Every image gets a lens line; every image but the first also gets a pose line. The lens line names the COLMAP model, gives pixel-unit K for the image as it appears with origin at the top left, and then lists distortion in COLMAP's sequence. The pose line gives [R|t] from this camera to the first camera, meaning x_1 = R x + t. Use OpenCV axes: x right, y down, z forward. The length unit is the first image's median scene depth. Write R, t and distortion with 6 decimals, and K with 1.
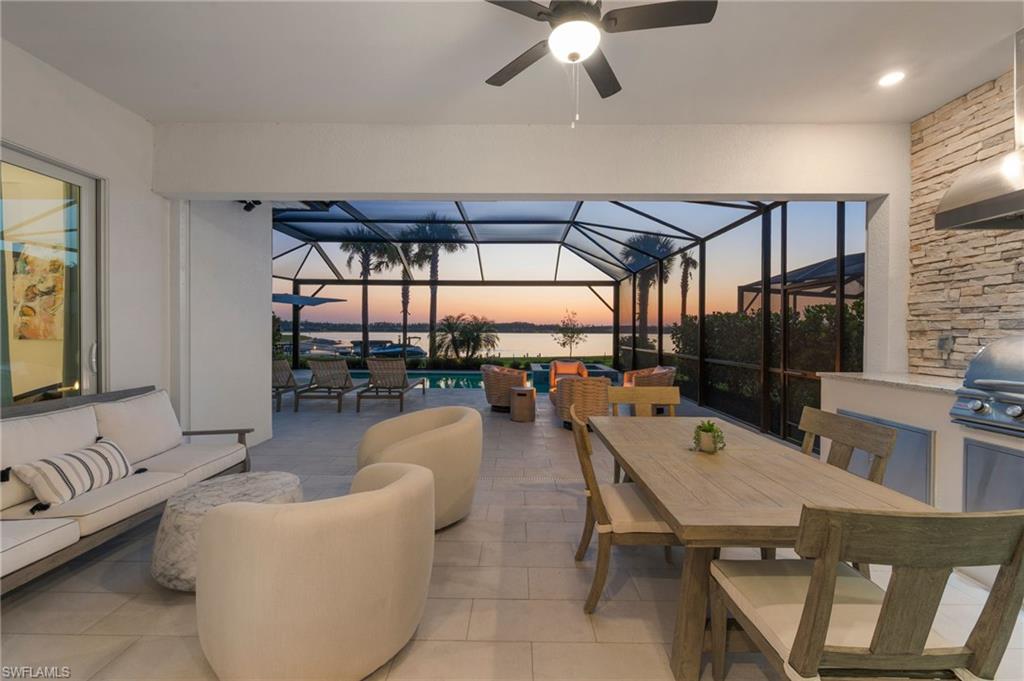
lens RADIAL K [[404.2, 0, 512.3], [0, 404.2, 337.7], [0, 0, 1]] dist [0.001255, 0.000160]
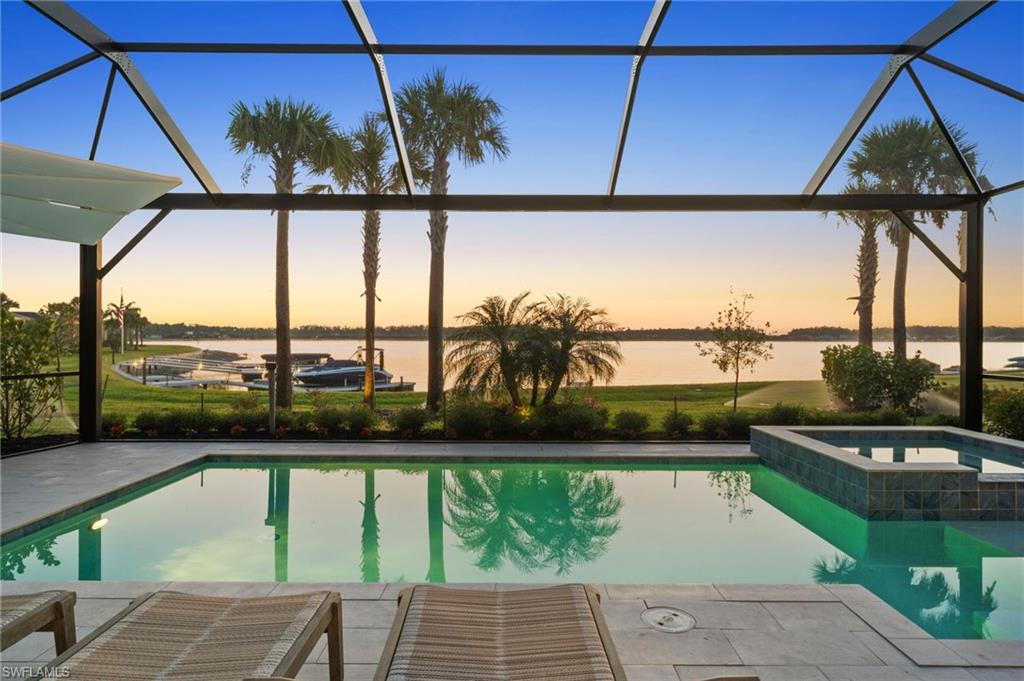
lens RADIAL K [[618.5, 0, 518.5], [0, 618.5, 338.8], [0, 0, 1]] dist [-0.000165, 0.002295]
pose [[0.999945, -0.002140, 0.010293, -0.094721], [0.002299, 0.999878, -0.015440, -0.002505], [-0.010258, 0.015463, 0.999828, 0.269989]]
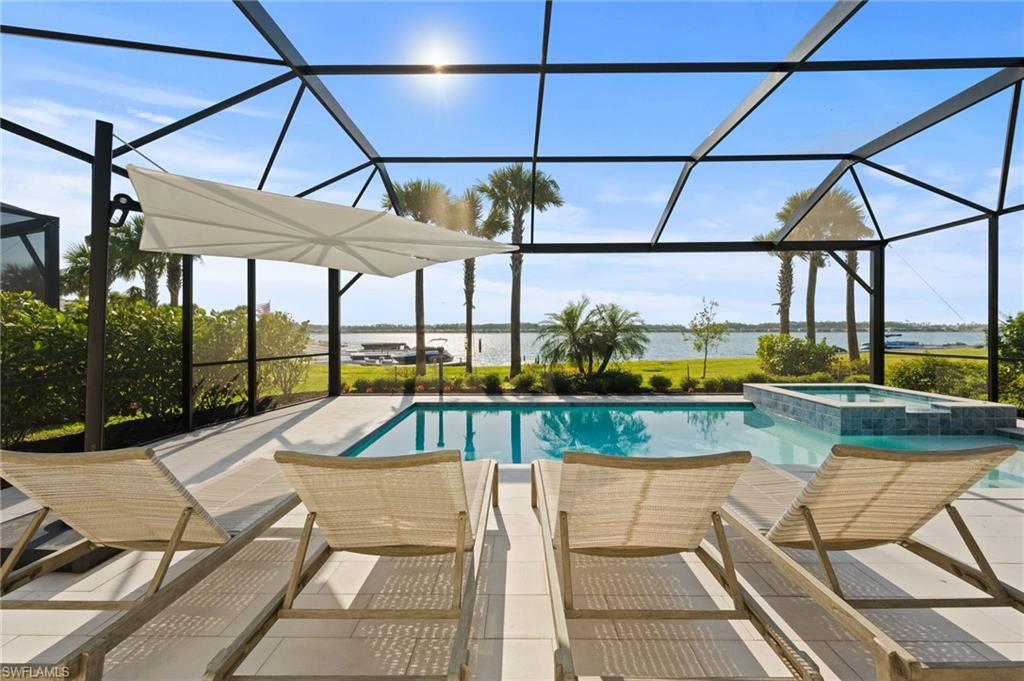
lens RADIAL K [[420.0, 0, 513.6], [0, 420.0, 332.1], [0, 0, 1]] dist [0.003169, -0.001381]
pose [[0.999966, -0.007861, -0.002389, -0.167767], [0.007822, 0.999846, -0.015740, -0.001678], [0.002513, 0.015721, 0.999873, 0.231254]]
